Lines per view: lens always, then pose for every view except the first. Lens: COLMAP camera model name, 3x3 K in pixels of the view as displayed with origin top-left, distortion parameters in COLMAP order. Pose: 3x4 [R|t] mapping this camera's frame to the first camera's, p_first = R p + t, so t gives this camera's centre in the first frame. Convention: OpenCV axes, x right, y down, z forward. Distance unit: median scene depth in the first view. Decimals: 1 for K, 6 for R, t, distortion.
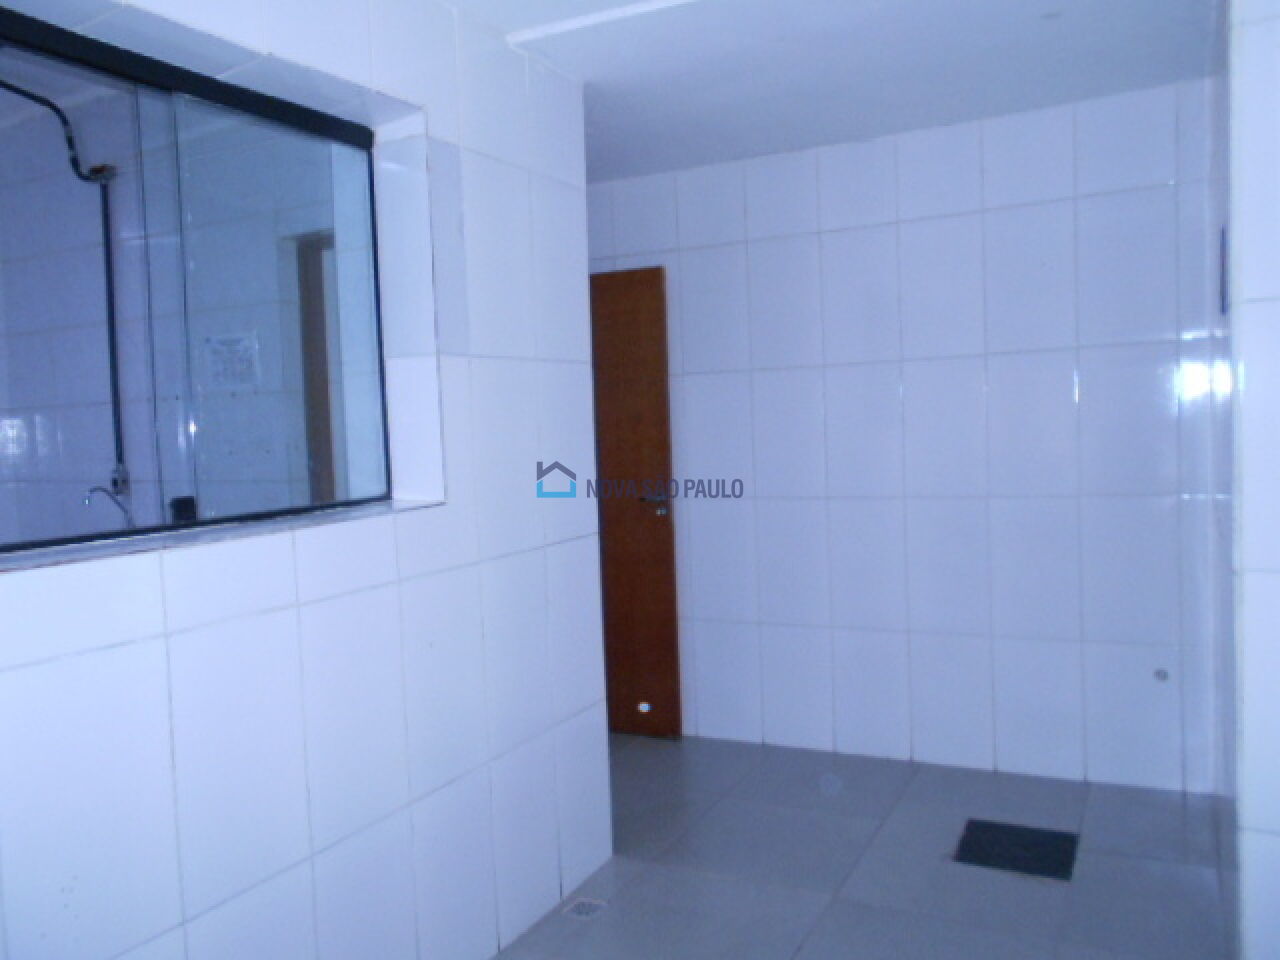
lens RADIAL K [[1011.6, 0, 640.0], [0, 1011.6, 480.0], [0, 0, 1]] dist [-0.051823, 0.005466]
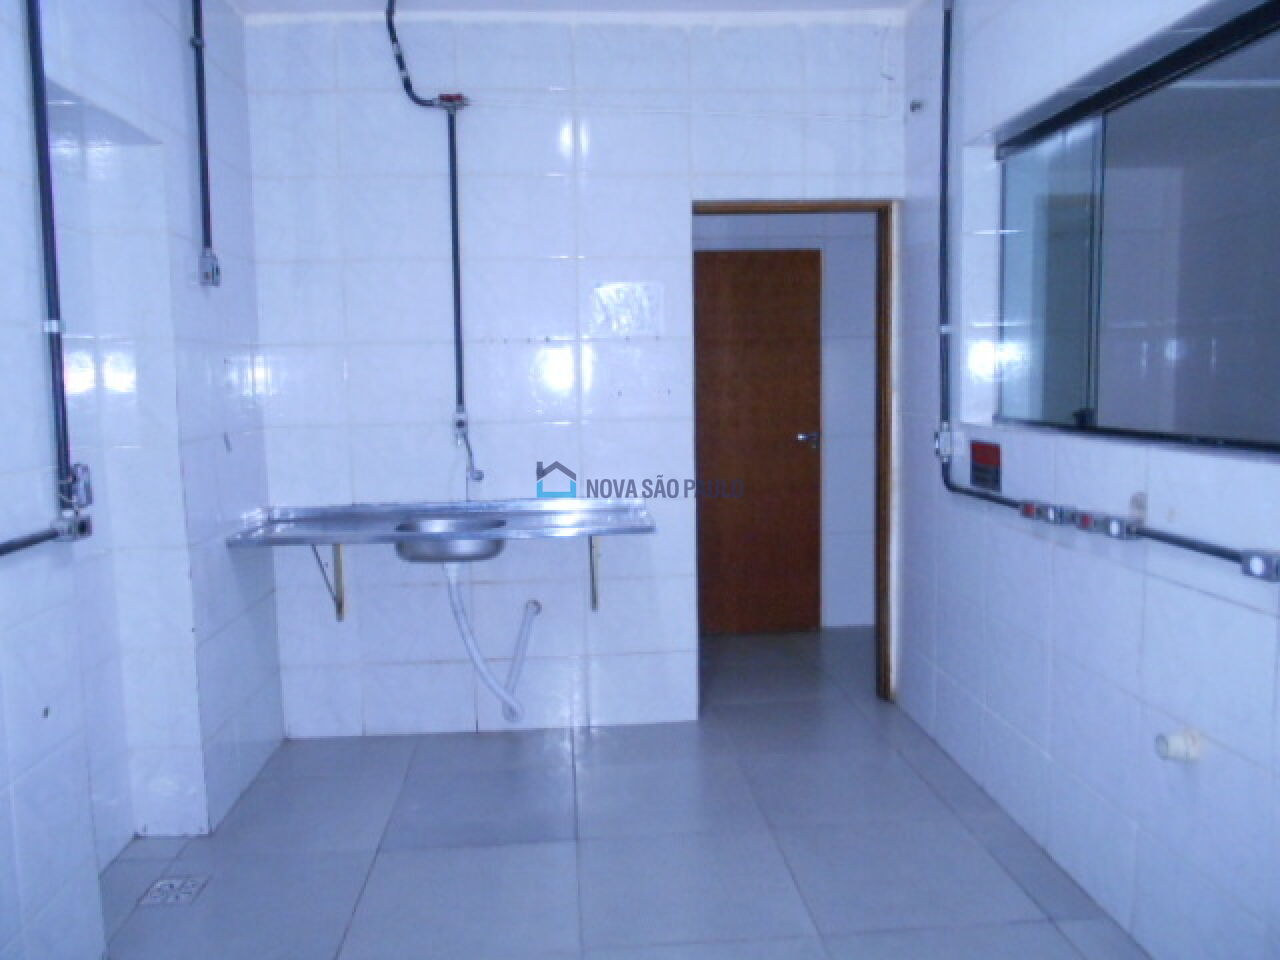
lens RADIAL K [[1011.6, 0, 640.0], [0, 1011.6, 480.0], [0, 0, 1]] dist [-0.051823, 0.005466]
pose [[0.859342, -0.030103, 0.510515, -0.878612], [0.017960, 0.999427, 0.028701, 0.032129], [-0.511086, -0.015495, 0.859390, 0.063650]]
